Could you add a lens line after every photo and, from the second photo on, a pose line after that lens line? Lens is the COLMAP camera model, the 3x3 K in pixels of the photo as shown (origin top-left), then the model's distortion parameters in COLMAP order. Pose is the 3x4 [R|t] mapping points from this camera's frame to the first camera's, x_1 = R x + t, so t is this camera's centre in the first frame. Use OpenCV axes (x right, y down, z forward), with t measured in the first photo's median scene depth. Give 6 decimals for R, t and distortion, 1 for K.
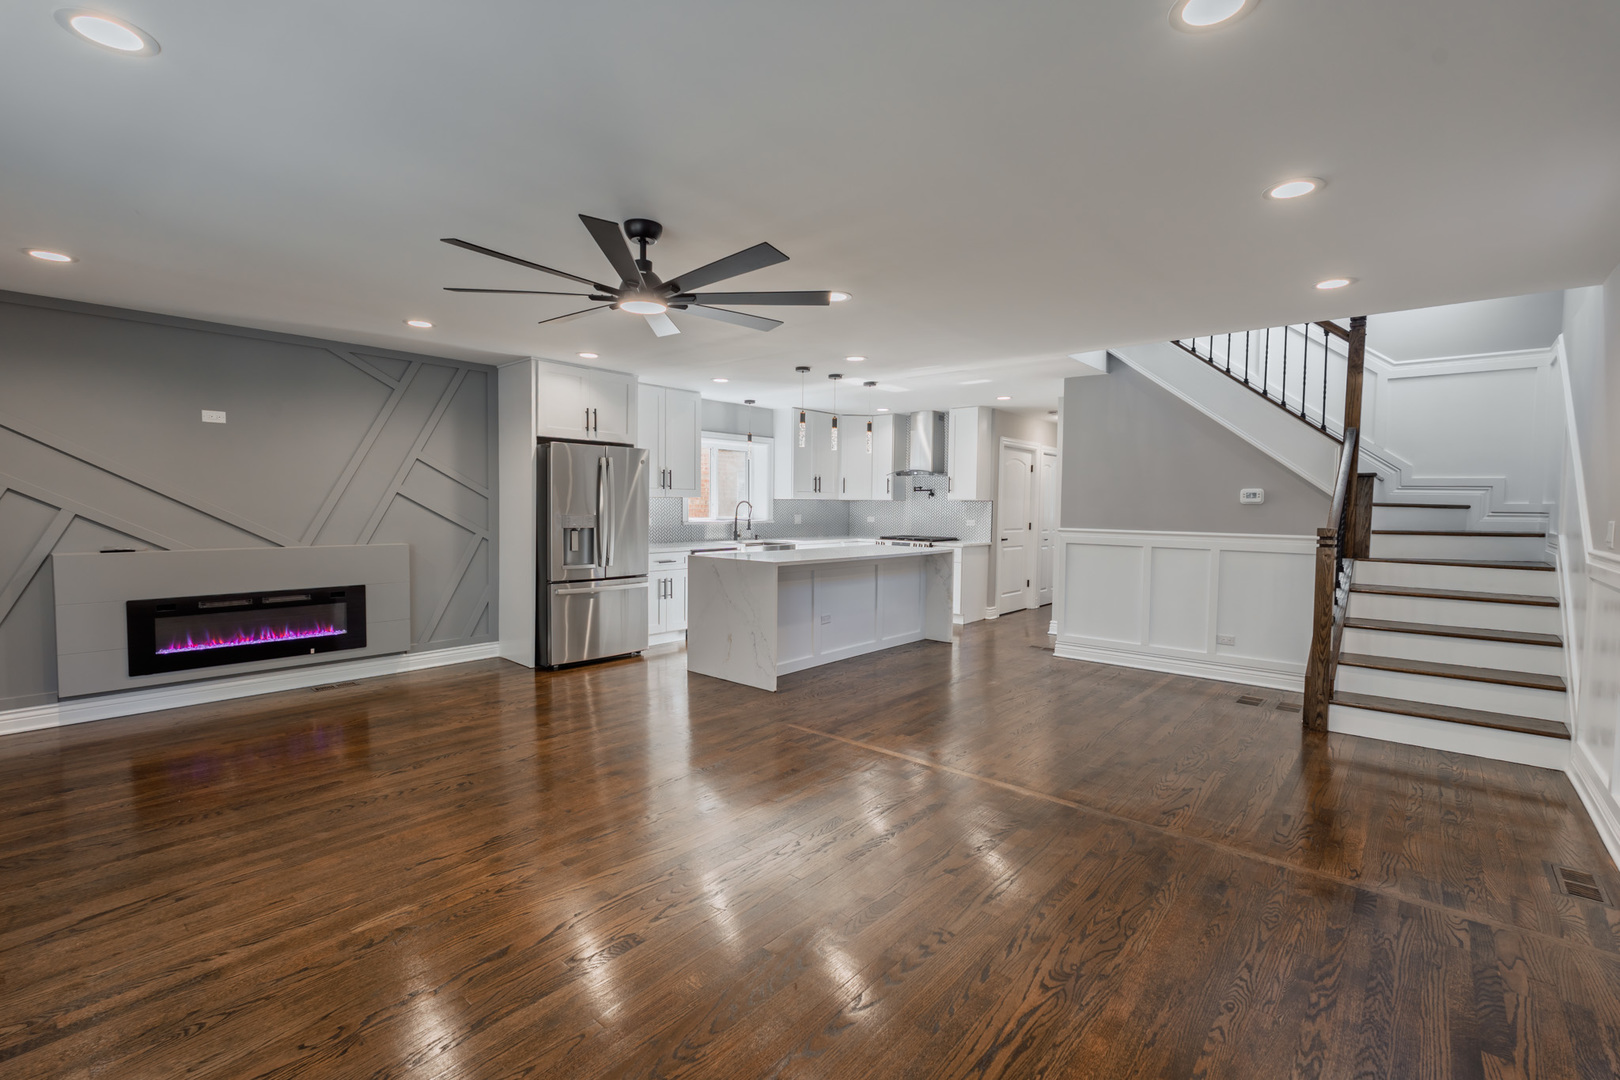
lens RADIAL K [[714.8, 0, 810.0], [0, 714.8, 540.0], [0, 0, 1]] dist [-0.000029, -0.000117]
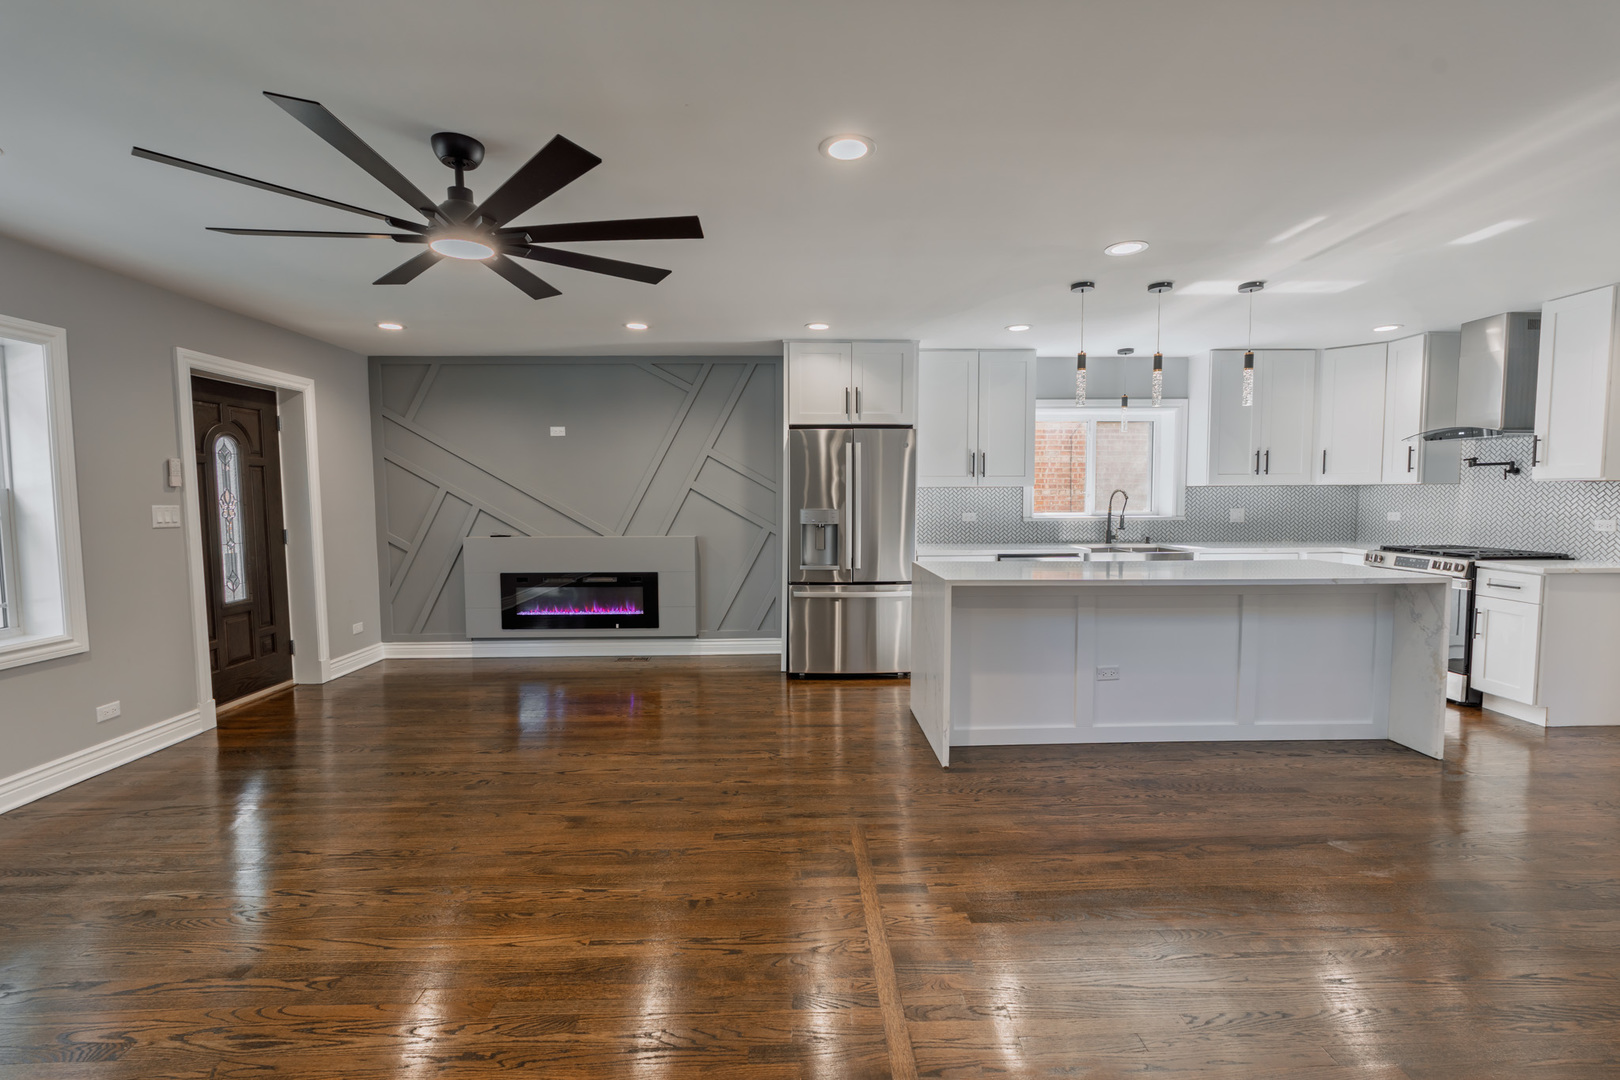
lens RADIAL K [[707.2, 0, 810.0], [0, 707.2, 540.0], [0, 0, 1]] dist [-0.004185, 0.000358]
pose [[0.677306, 0.033422, -0.734942, 0.320463], [-0.025287, 0.999435, 0.022145, -0.016447], [0.735267, 0.003585, 0.677768, 0.400899]]
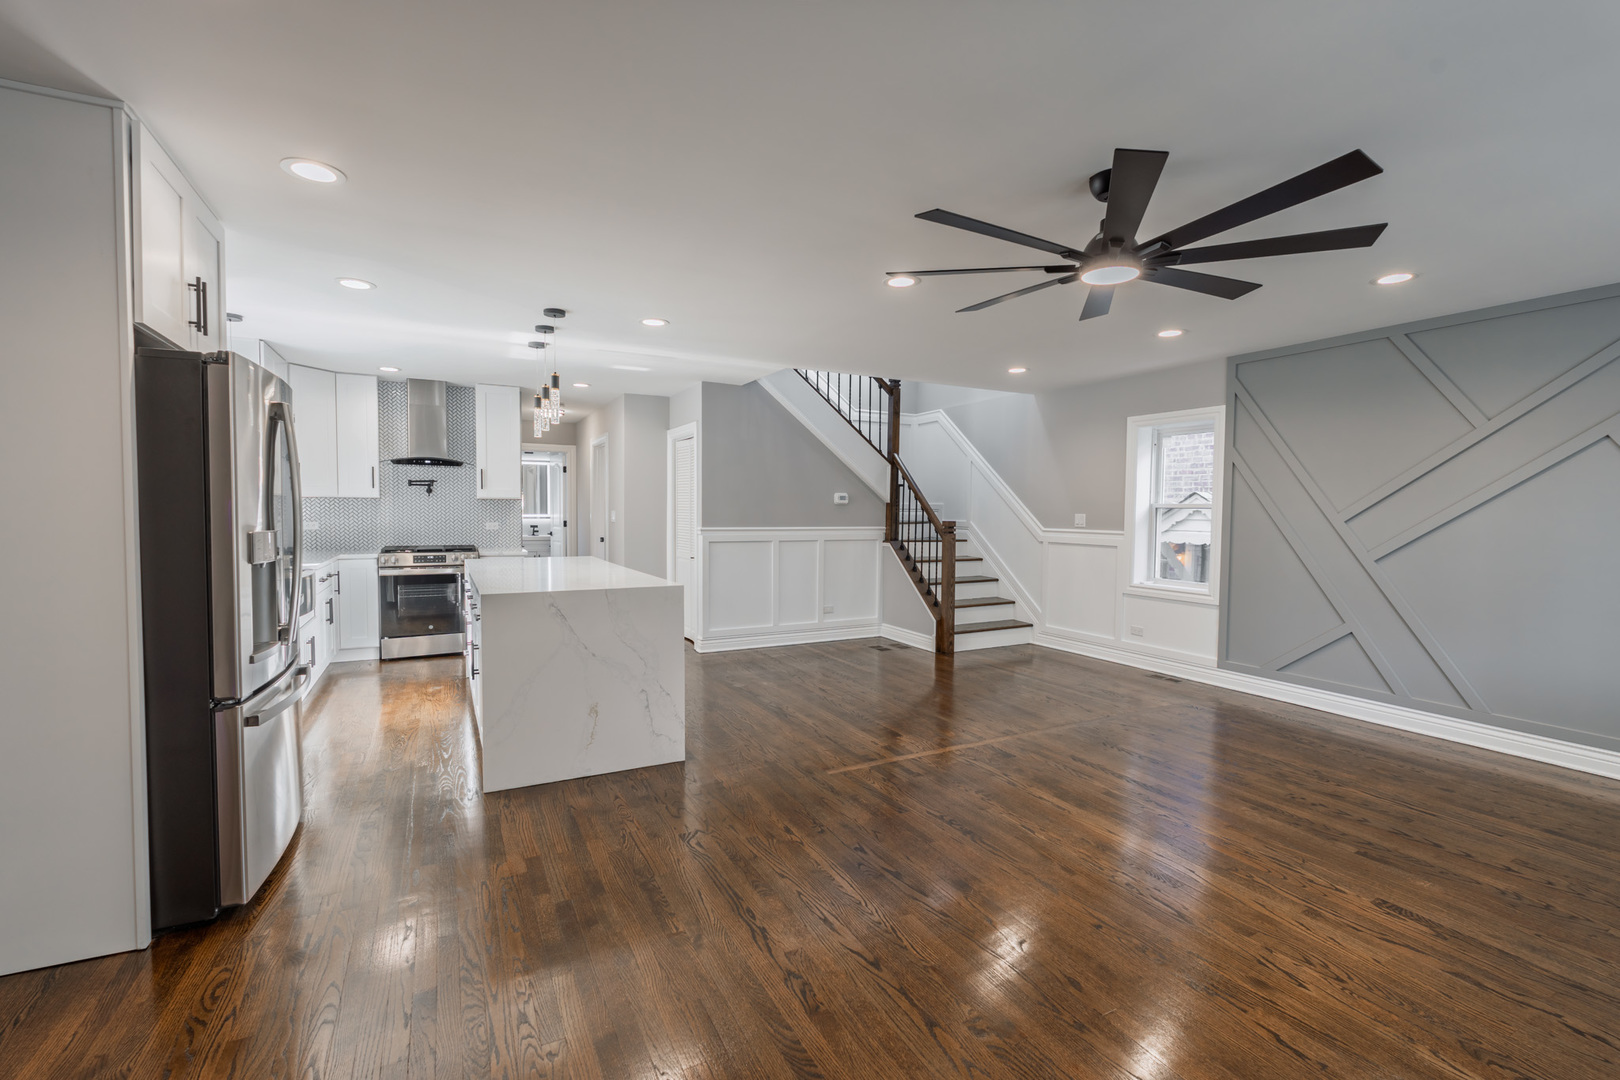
lens RADIAL K [[707.2, 0, 810.0], [0, 707.2, 540.0], [0, 0, 1]] dist [-0.004185, 0.000358]
pose [[0.365681, -0.047928, 0.929505, -0.607137], [0.042637, 0.998487, 0.034711, -0.031191], [-0.929763, 0.026938, 0.367172, 0.548491]]
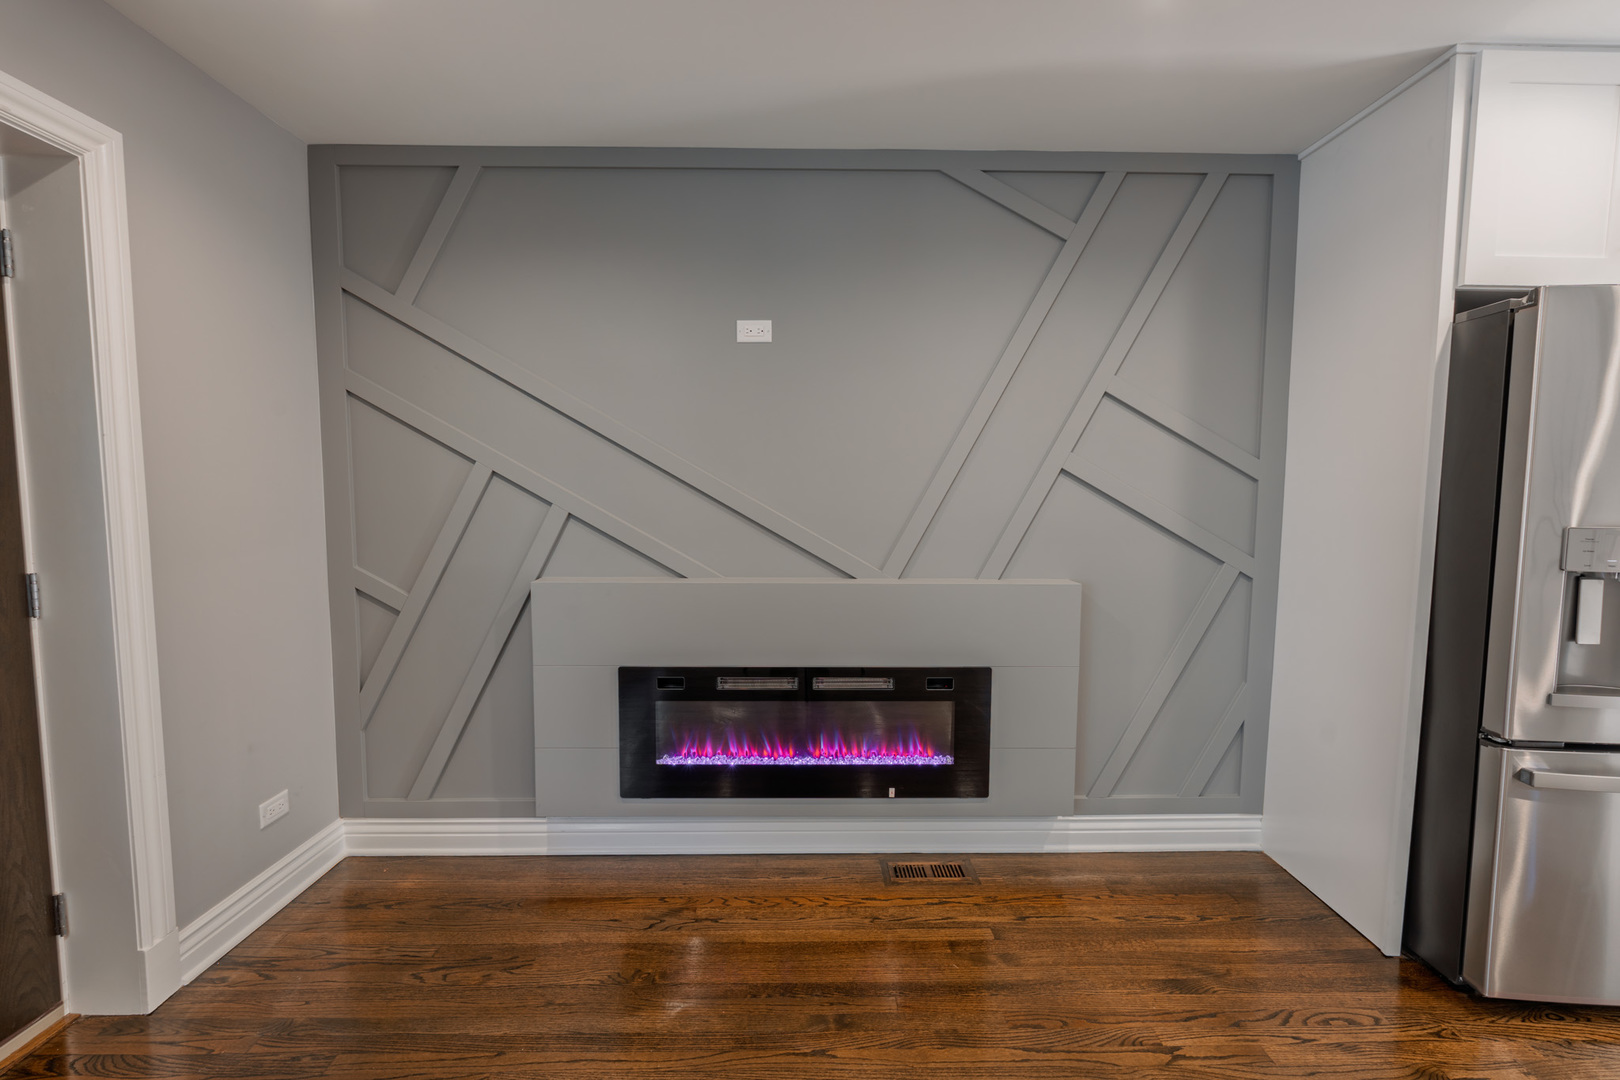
lens RADIAL K [[714.8, 0, 810.0], [0, 714.8, 540.0], [0, 0, 1]] dist [-0.000029, -0.000117]
pose [[0.667491, 0.042966, -0.743378, -0.334193], [-0.033866, 0.999053, 0.027334, -0.027109], [0.743848, 0.006930, 0.668313, 0.559666]]
